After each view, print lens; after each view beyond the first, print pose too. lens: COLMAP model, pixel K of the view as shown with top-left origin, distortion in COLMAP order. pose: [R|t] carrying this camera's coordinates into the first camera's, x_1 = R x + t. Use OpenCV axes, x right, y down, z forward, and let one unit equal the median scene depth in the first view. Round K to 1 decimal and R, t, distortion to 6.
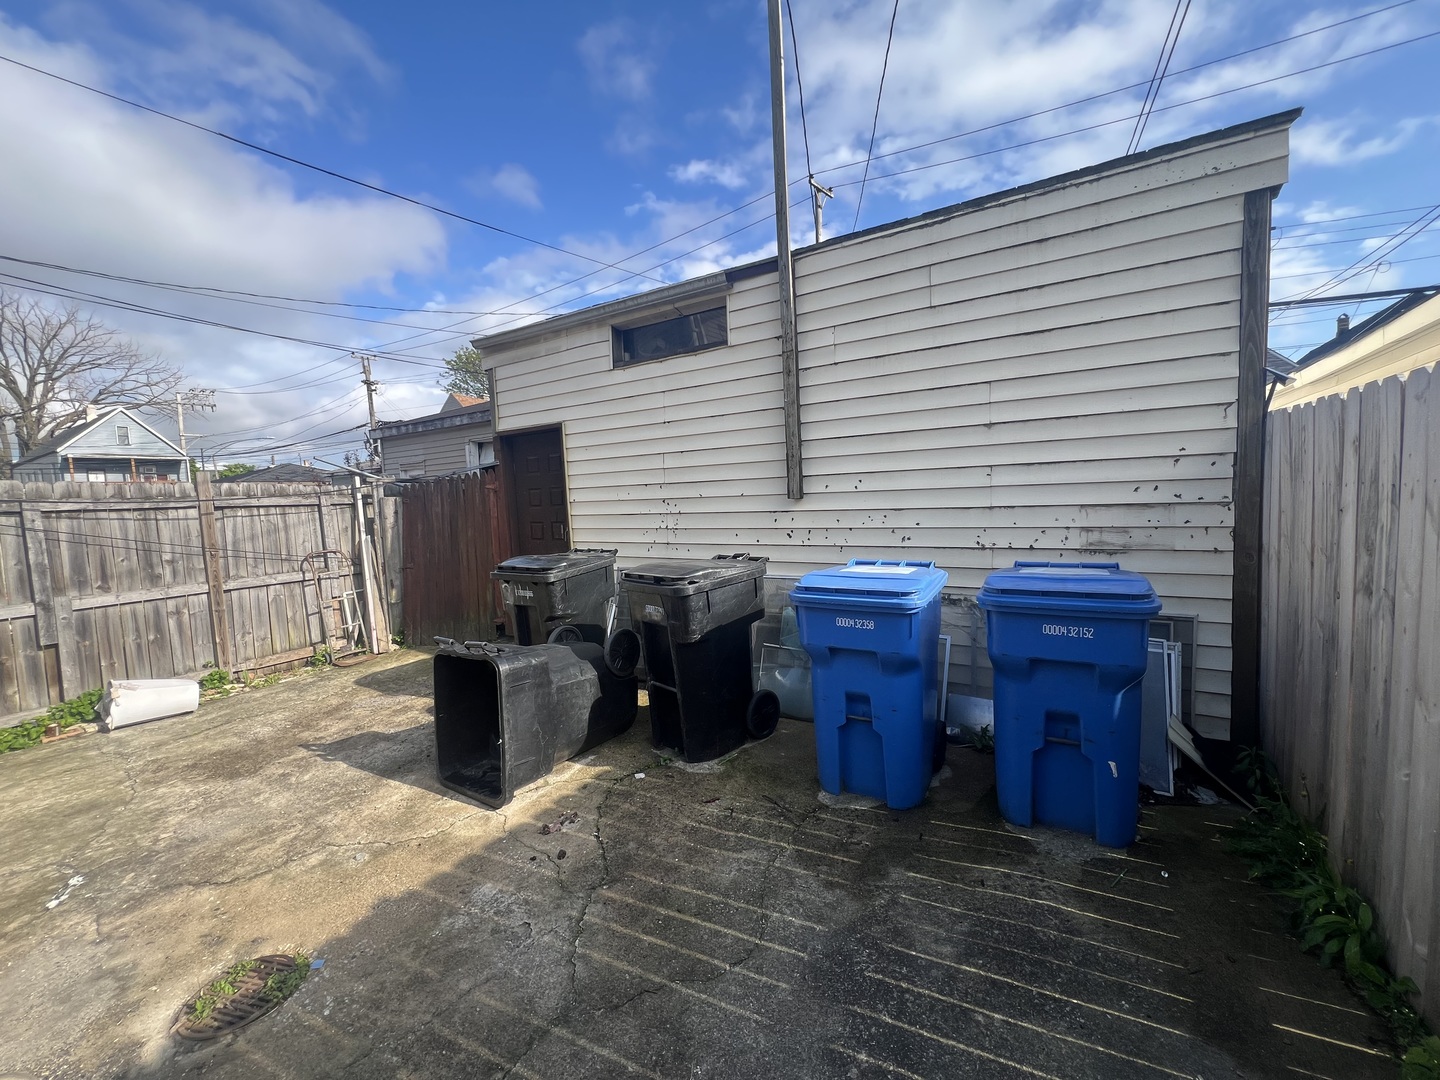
lens RADIAL K [[581.6, 0, 724.2], [0, 581.6, 526.3], [0, 0, 1]] dist [-0.002125, 0.000177]
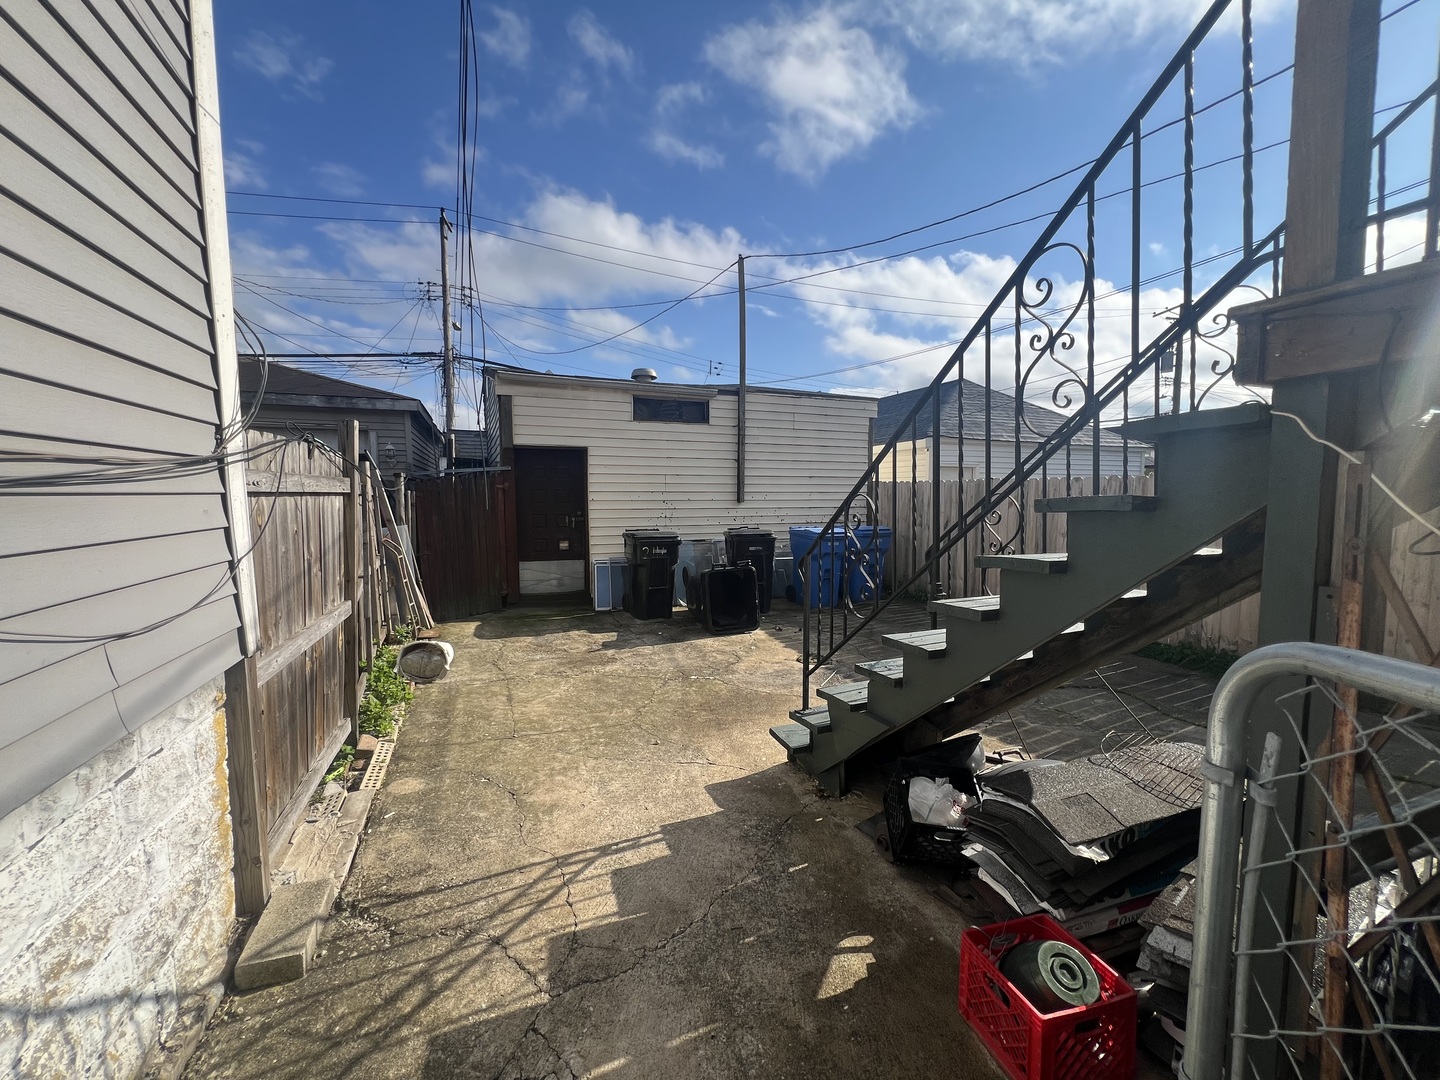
lens RADIAL K [[581.6, 0, 713.2], [0, 581.6, 535.1], [0, 0, 1]] dist [-0.002125, 0.000177]
pose [[0.581022, -0.023518, 0.813548, -1.720760], [0.016626, 0.999717, 0.017026, 0.037234], [-0.813718, 0.003633, 0.581249, -0.176722]]
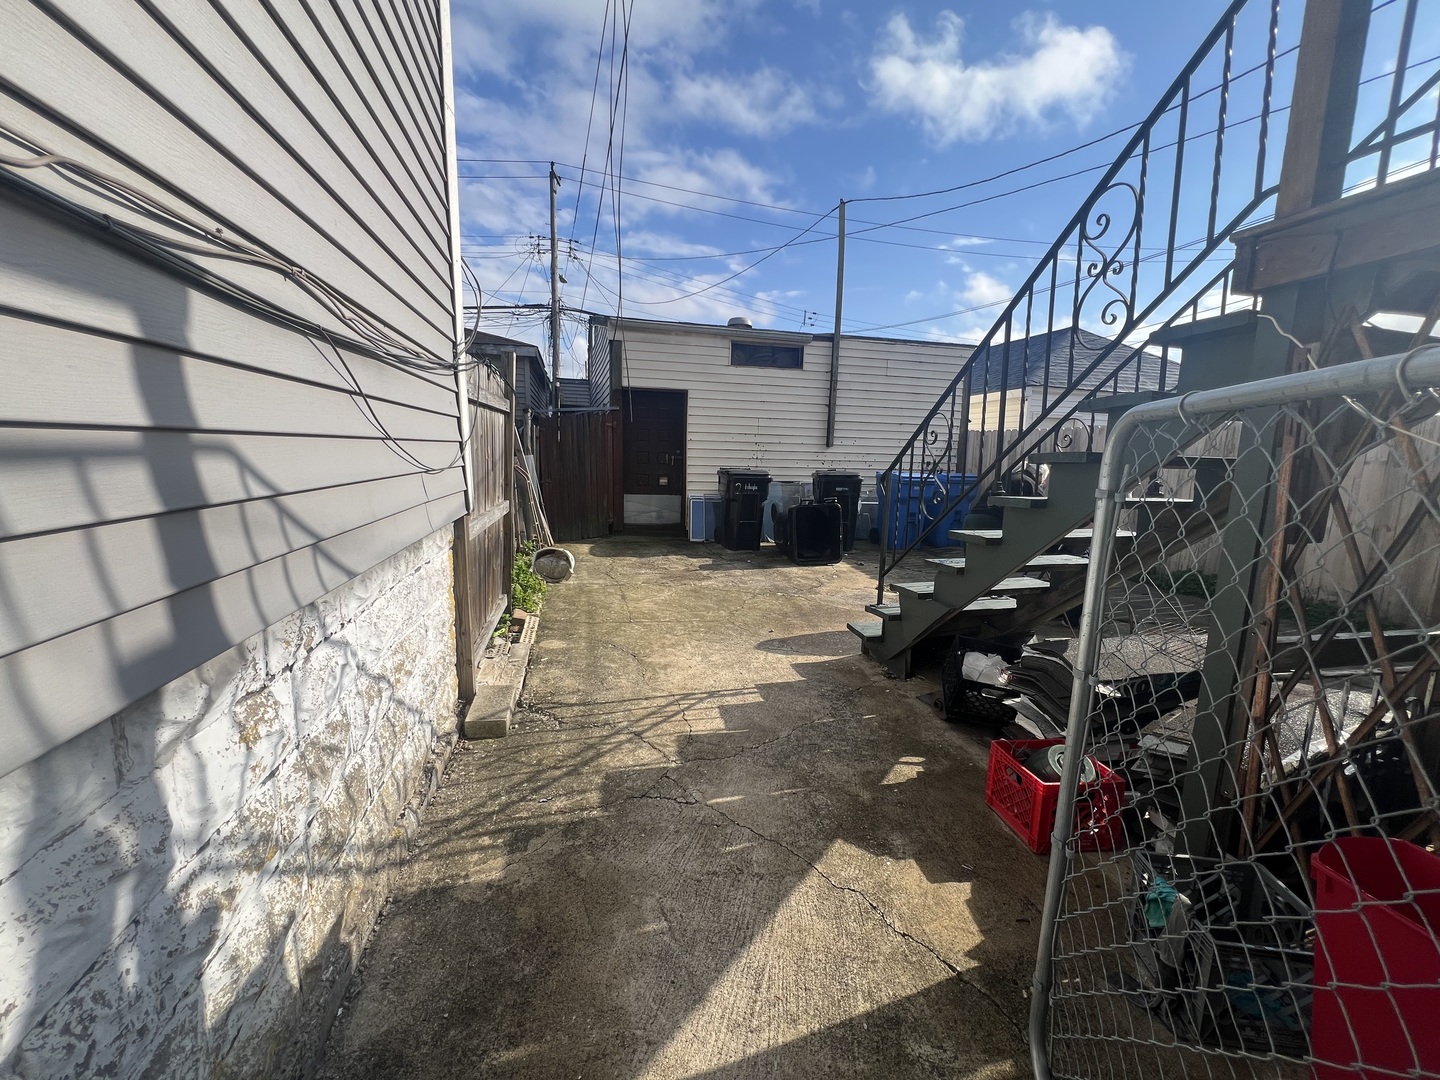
lens RADIAL K [[581.6, 0, 712.2], [0, 581.6, 536.4], [0, 0, 1]] dist [-0.002125, 0.000177]
pose [[0.693408, -0.053448, 0.718560, -1.850677], [-0.017593, 0.995692, 0.091039, 0.102847], [-0.720331, -0.075769, 0.689480, -0.254346]]
